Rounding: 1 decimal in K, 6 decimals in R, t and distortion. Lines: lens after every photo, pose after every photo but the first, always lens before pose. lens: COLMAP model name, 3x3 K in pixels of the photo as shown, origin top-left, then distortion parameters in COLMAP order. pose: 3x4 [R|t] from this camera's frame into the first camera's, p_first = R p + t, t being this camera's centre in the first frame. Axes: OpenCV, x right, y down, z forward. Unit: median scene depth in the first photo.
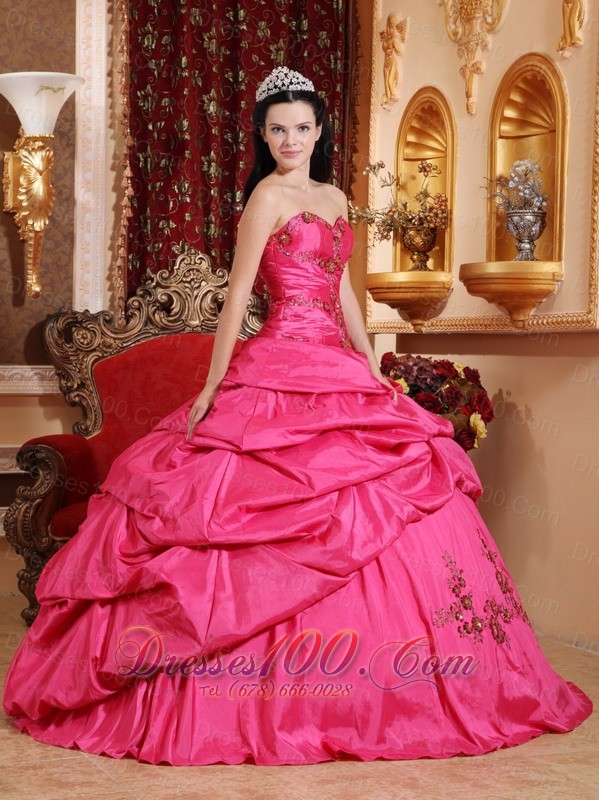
lens RADIAL K [[1361.1, 0, 322.3], [0, 1361.1, 350.1], [0, 0, 1]] dist [0.208411, 0.000000]
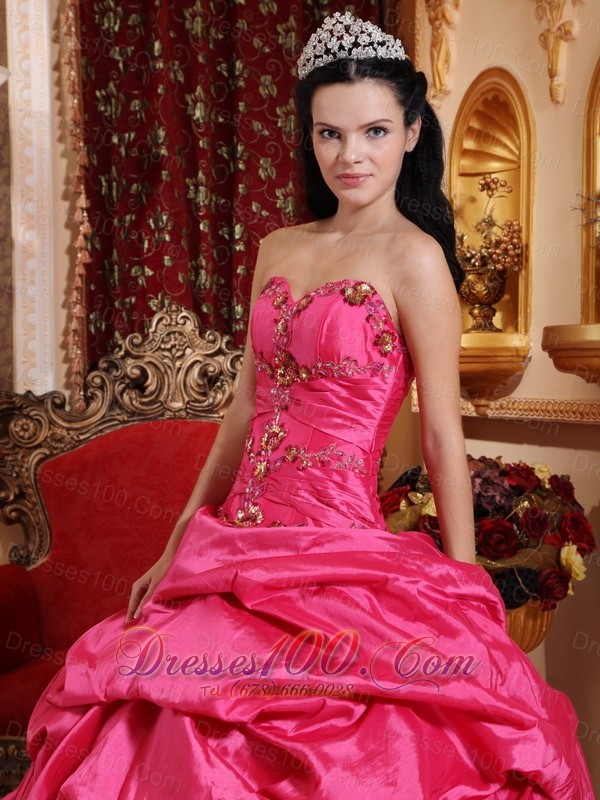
lens RADIAL K [[1357.4, 0, 320.7], [0, 1357.4, 418.1], [0, 0, 1]] dist [0.236914, 0.000000]
pose [[0.998615, -0.015426, -0.050308, 0.020920], [0.016638, 0.999579, 0.023761, -0.029259], [0.049921, -0.024565, 0.998451, 0.269411]]
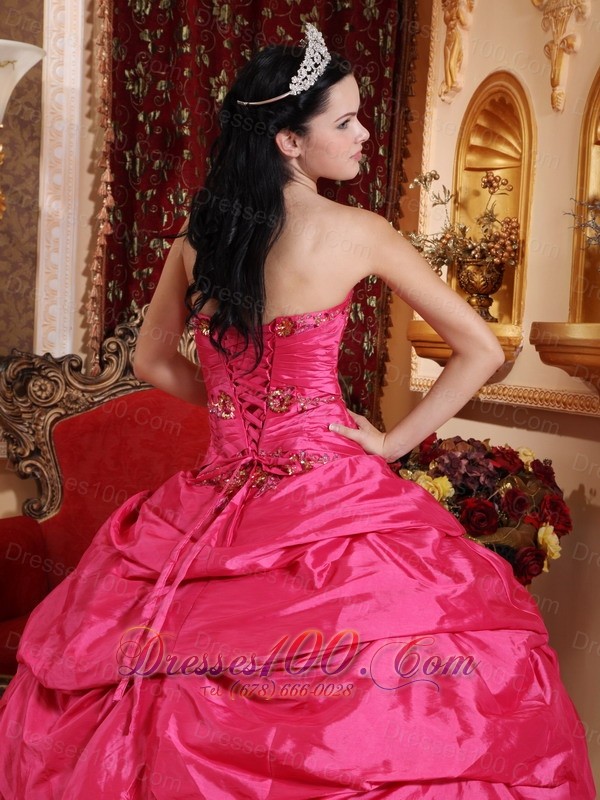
lens RADIAL K [[1361.1, 0, 328.1], [0, 1361.1, 399.9], [0, 0, 1]] dist [0.208411, 0.000000]
pose [[0.998066, 0.034908, -0.051436, 0.027002], [-0.032895, 0.998678, 0.039487, -0.038365], [0.052747, -0.037718, 0.997895, 0.228638]]
